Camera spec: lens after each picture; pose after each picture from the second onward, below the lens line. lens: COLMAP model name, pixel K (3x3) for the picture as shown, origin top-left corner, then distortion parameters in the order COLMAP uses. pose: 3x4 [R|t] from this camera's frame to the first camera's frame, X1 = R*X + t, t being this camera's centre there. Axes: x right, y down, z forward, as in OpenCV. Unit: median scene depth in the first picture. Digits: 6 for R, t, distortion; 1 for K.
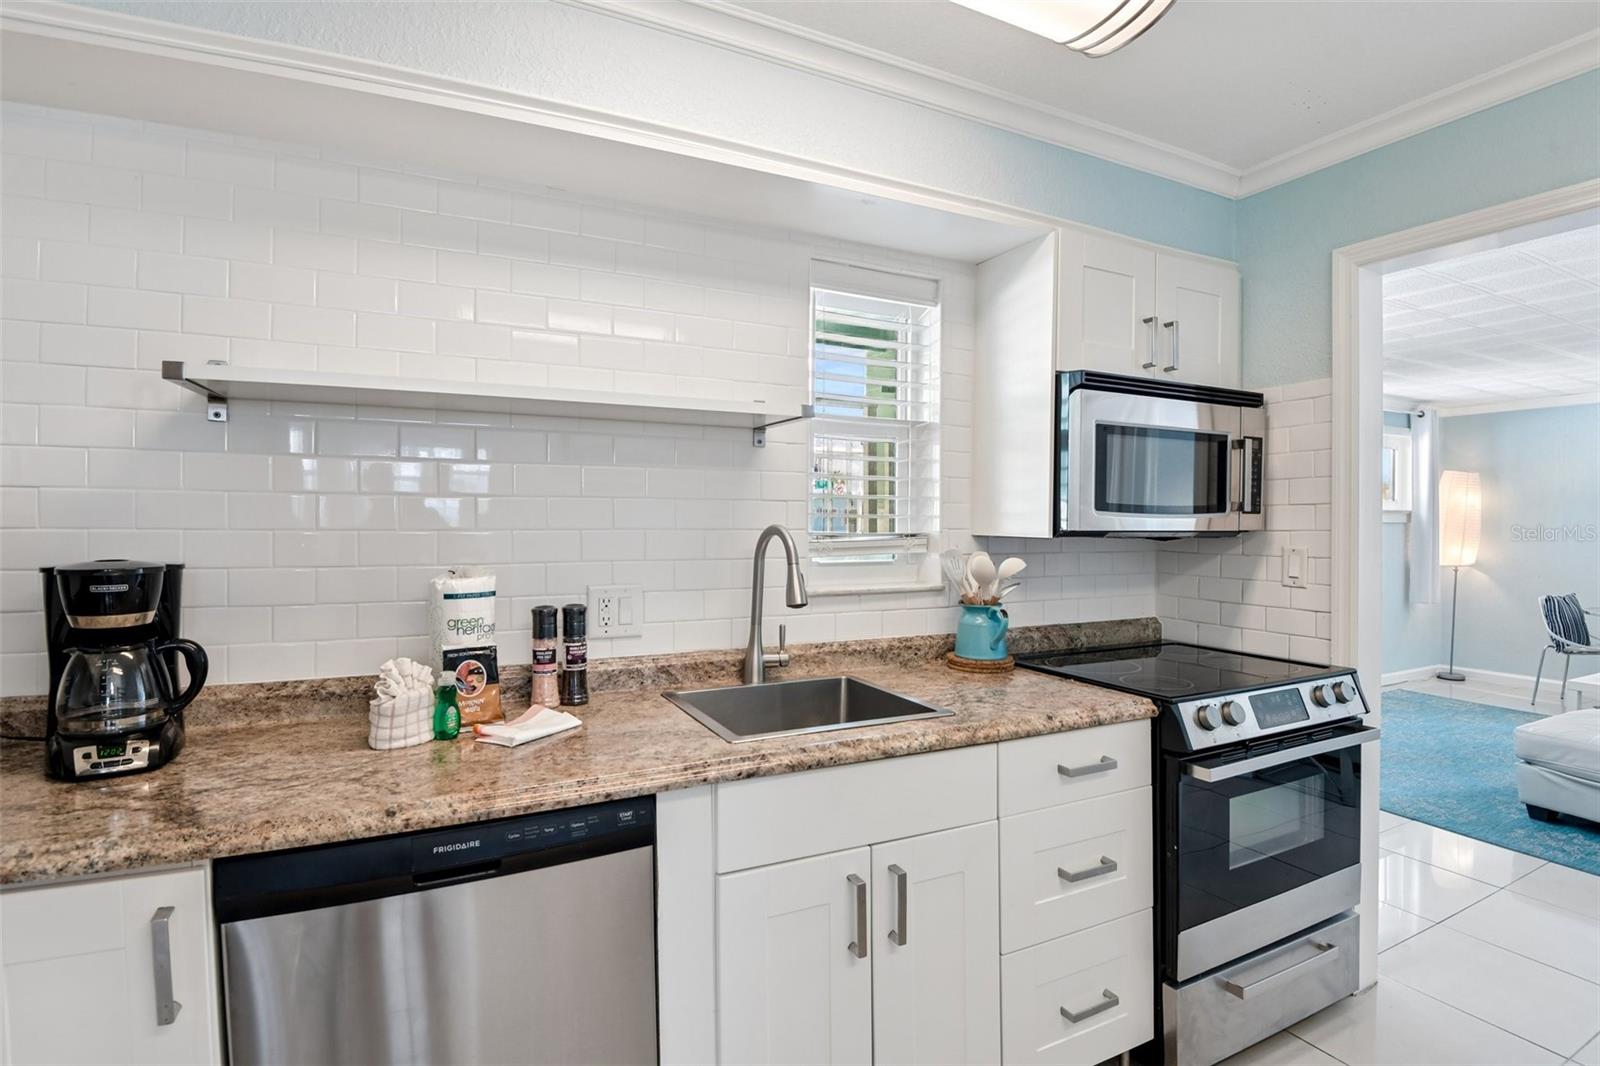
lens RADIAL K [[756.8, 0, 816.4], [0, 756.8, 533.1], [0, 0, 1]] dist [-0.016903, -0.009702]
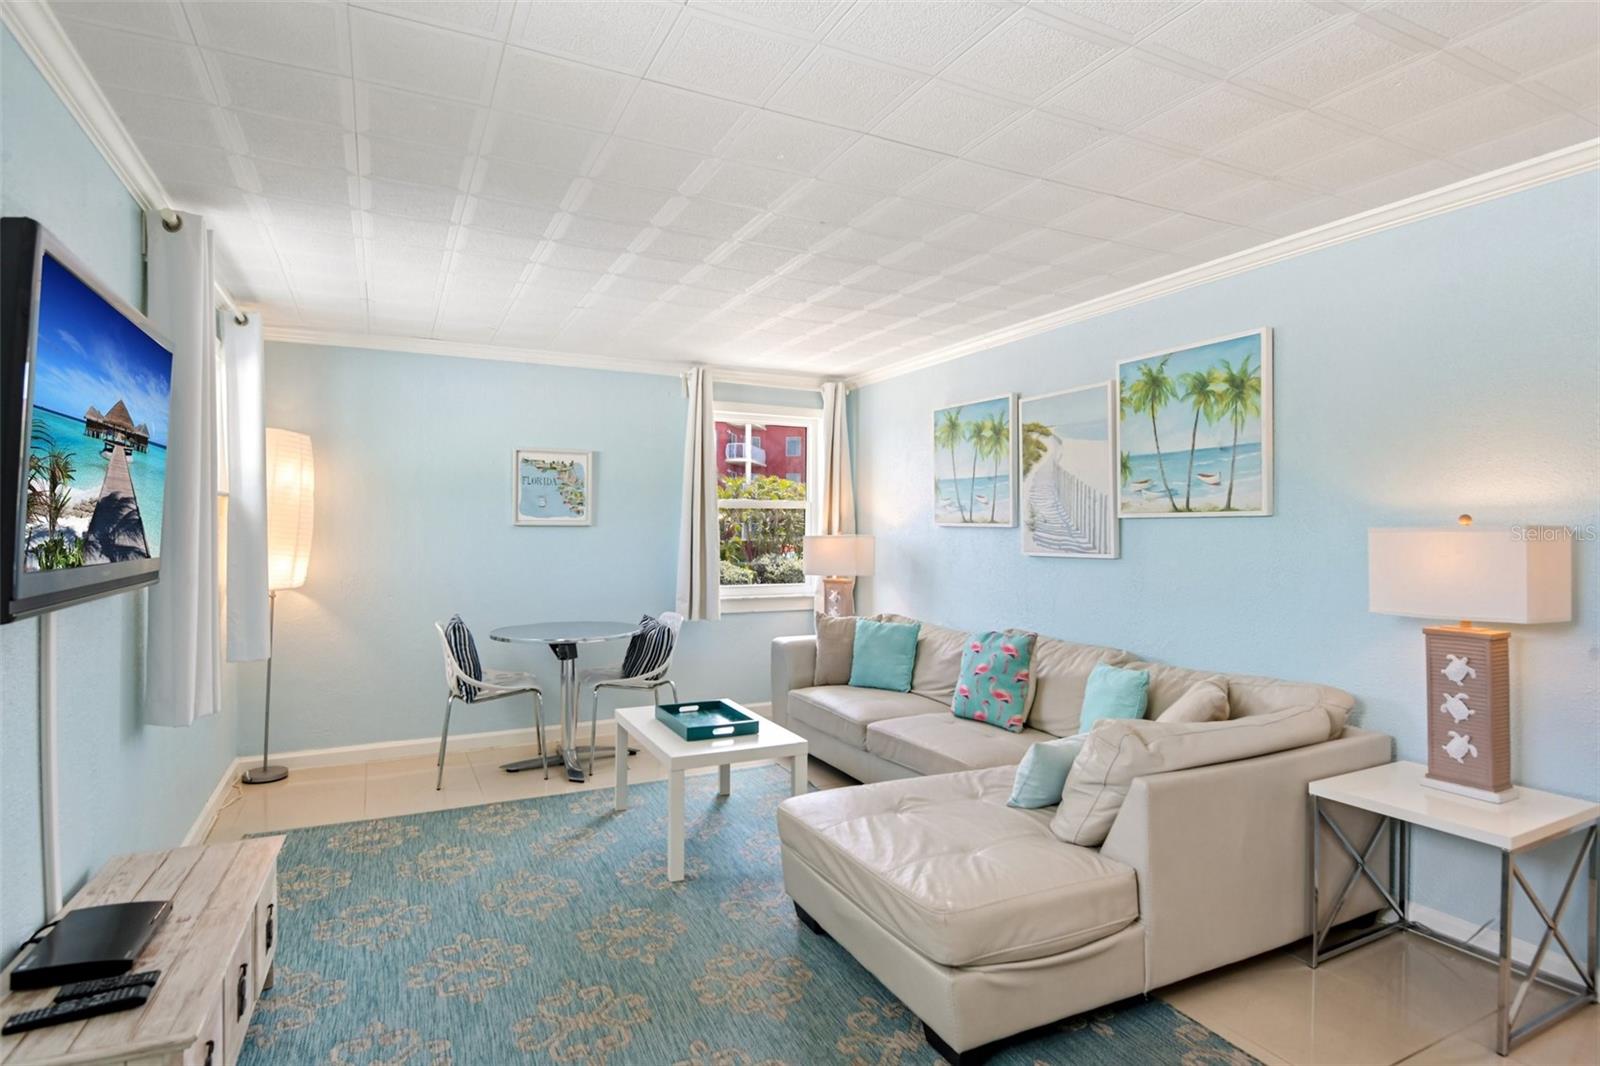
lens RADIAL K [[842.5, 0, 809.8], [0, 842.5, 527.7], [0, 0, 1]] dist [0.007567, -0.018691]
pose [[0.017641, -0.006769, 0.999821, 0.703610], [0.019629, 0.999787, 0.006423, -0.003847], [-0.999652, 0.019512, 0.017770, 2.027100]]
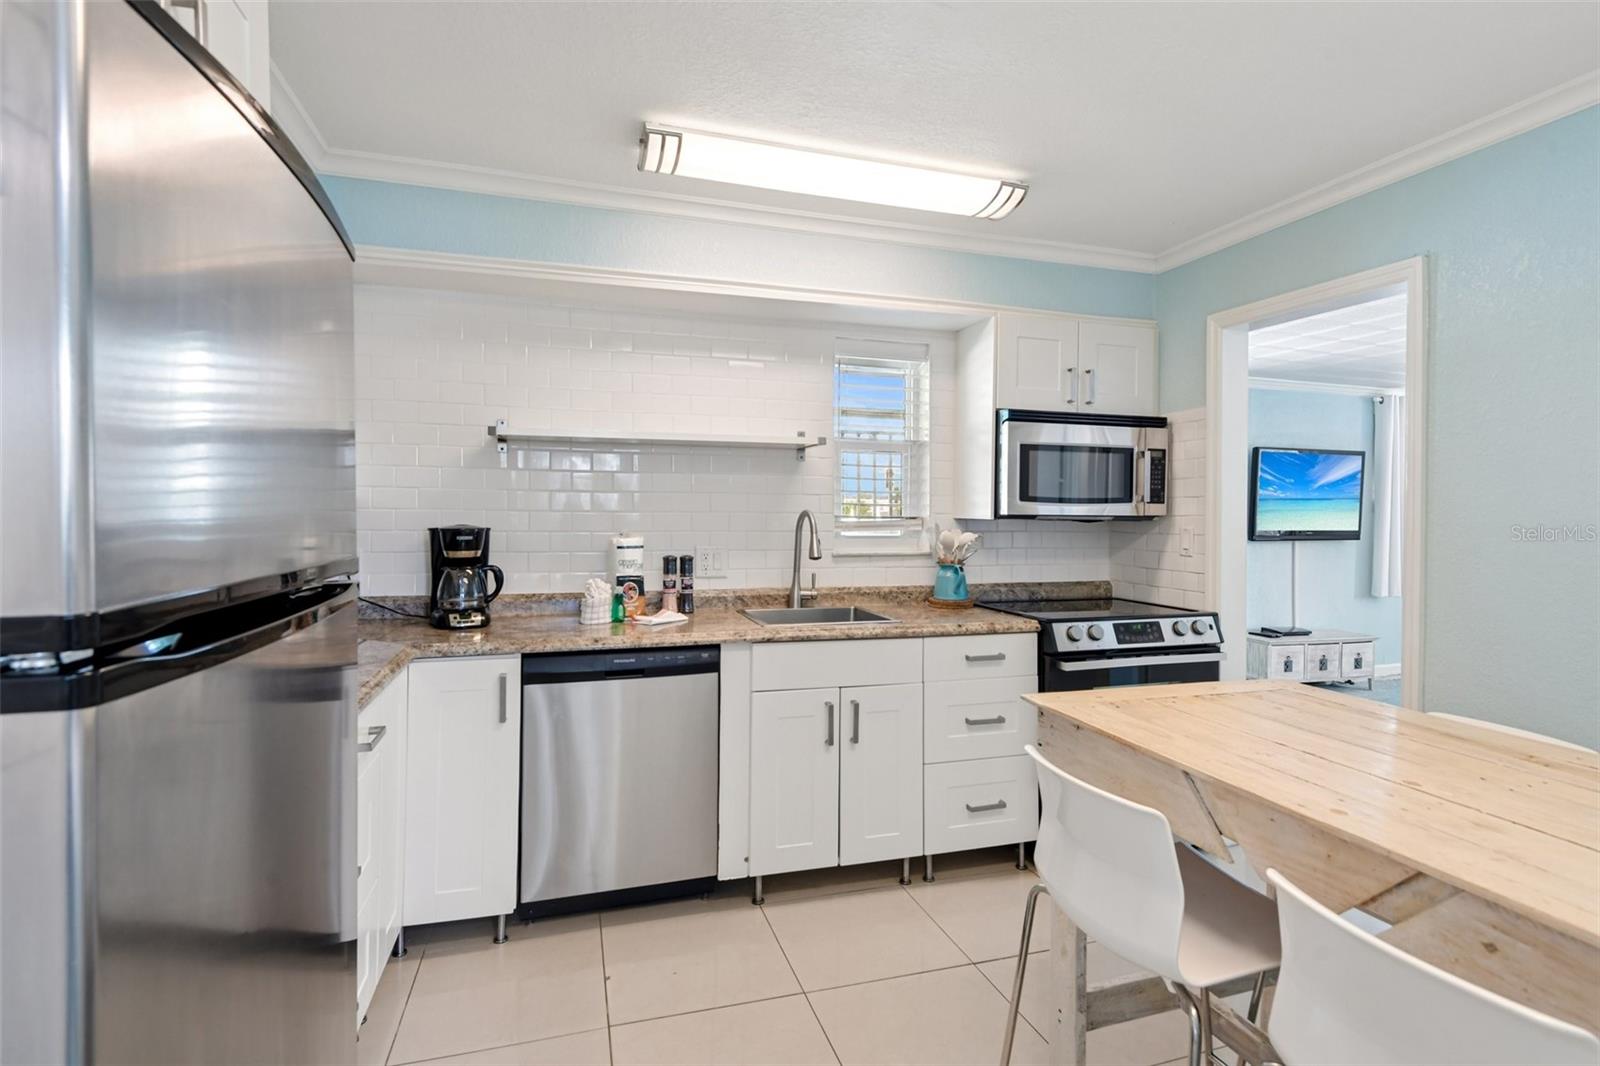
lens RADIAL K [[756.8, 0, 820.2], [0, 756.8, 516.0], [0, 0, 1]] dist [-0.016903, -0.009702]
pose [[0.985547, 0.003466, -0.169369, 0.240572], [-0.005503, 0.999918, -0.011563, 0.020240], [0.169315, 0.012328, 0.985485, -0.574416]]
